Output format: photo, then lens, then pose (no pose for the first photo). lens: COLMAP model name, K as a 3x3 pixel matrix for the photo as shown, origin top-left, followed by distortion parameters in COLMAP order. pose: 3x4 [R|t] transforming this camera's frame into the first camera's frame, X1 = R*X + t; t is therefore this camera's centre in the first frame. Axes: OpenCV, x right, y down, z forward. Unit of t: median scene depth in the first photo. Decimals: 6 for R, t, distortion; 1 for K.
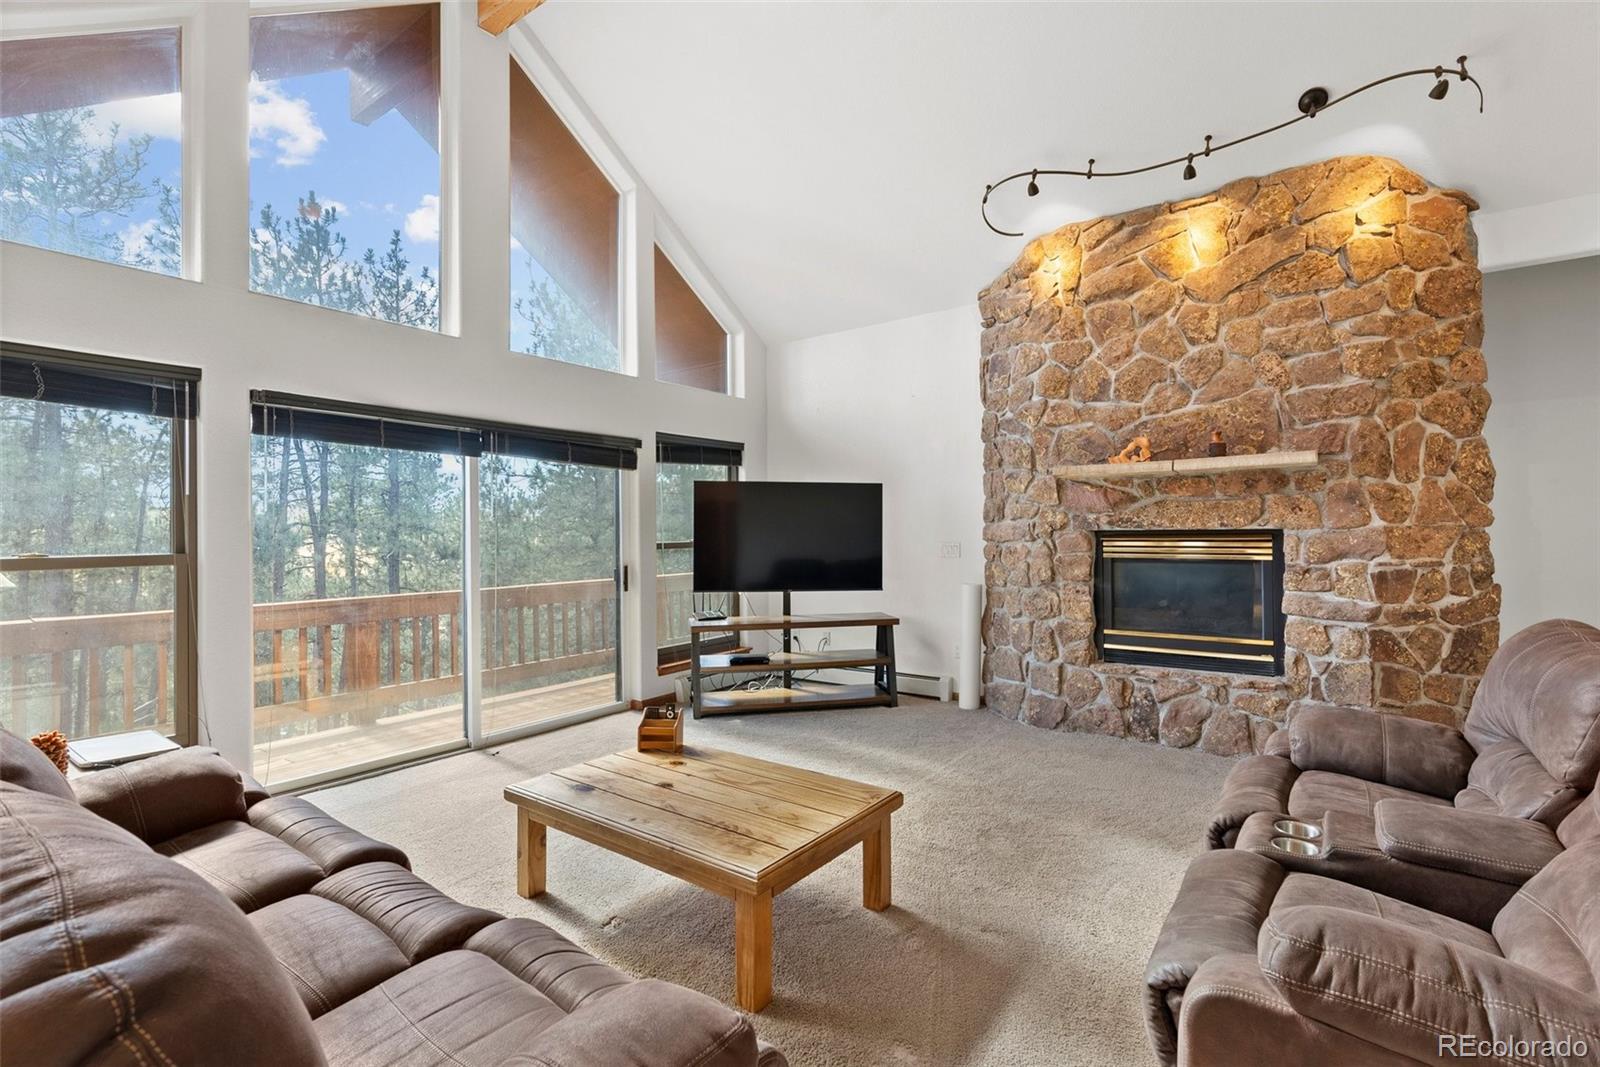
lens RADIAL K [[725.1, 0, 797.2], [0, 725.1, 524.9], [0, 0, 1]] dist [-0.000271, 0.001165]
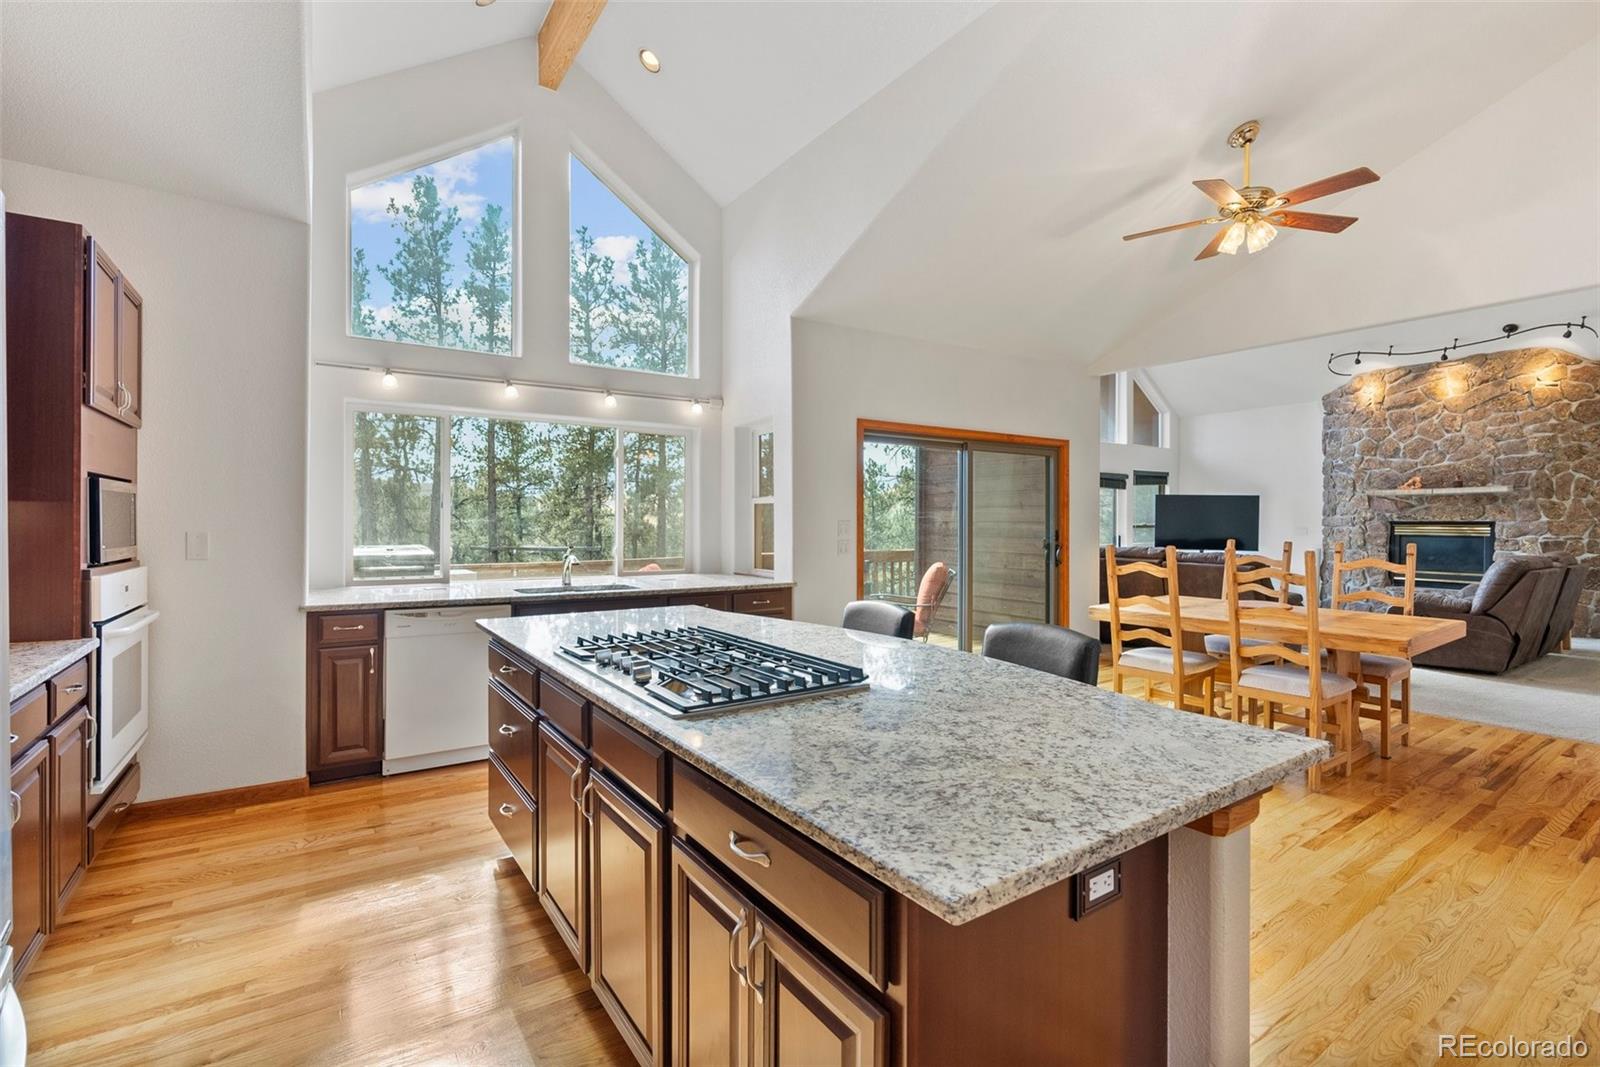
lens RADIAL K [[725.1, 0, 797.2], [0, 725.1, 524.9], [0, 0, 1]] dist [-0.000271, 0.001165]
pose [[0.945369, 0.015186, -0.325647, -0.511033], [-0.009965, 0.999794, 0.017695, -0.001249], [0.325849, -0.013483, 0.945326, -1.501243]]
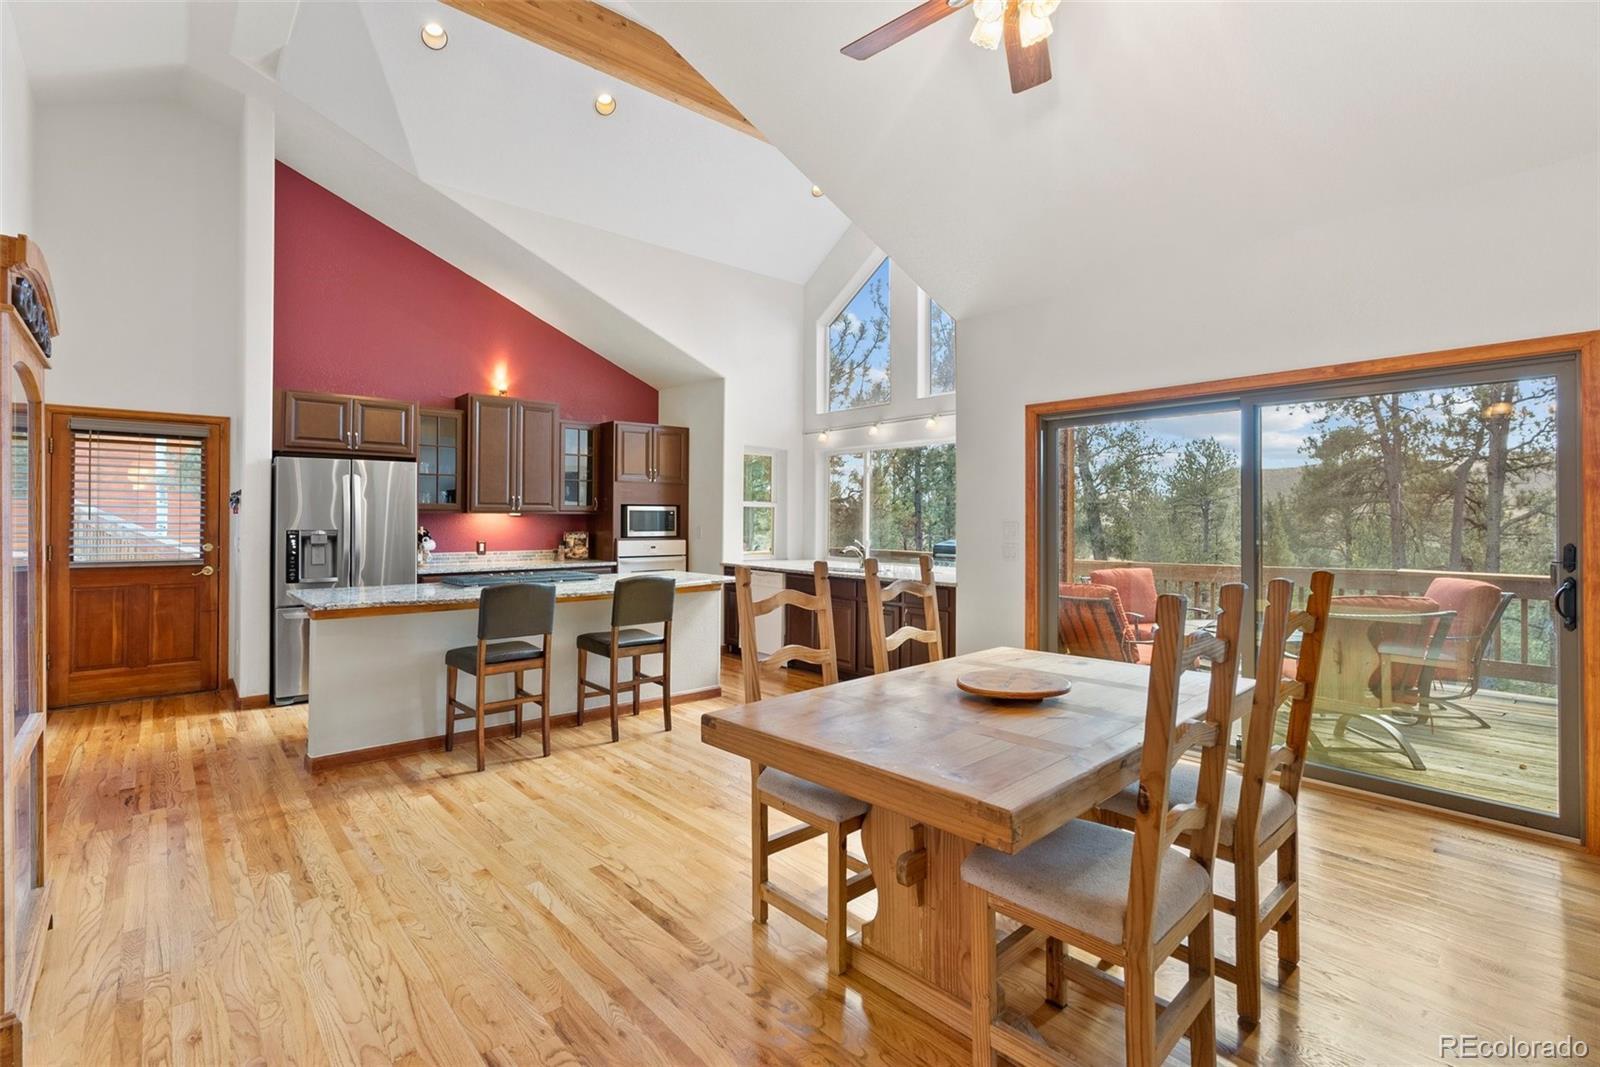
lens RADIAL K [[744.3, 0, 789.8], [0, 744.3, 506.5], [0, 0, 1]] dist [0.001381, 0.000503]
pose [[-0.227112, -0.008565, -0.973831, 0.314876], [0.006730, 0.999924, -0.010364, -0.002834], [0.973845, -0.008907, -0.227037, -0.408027]]
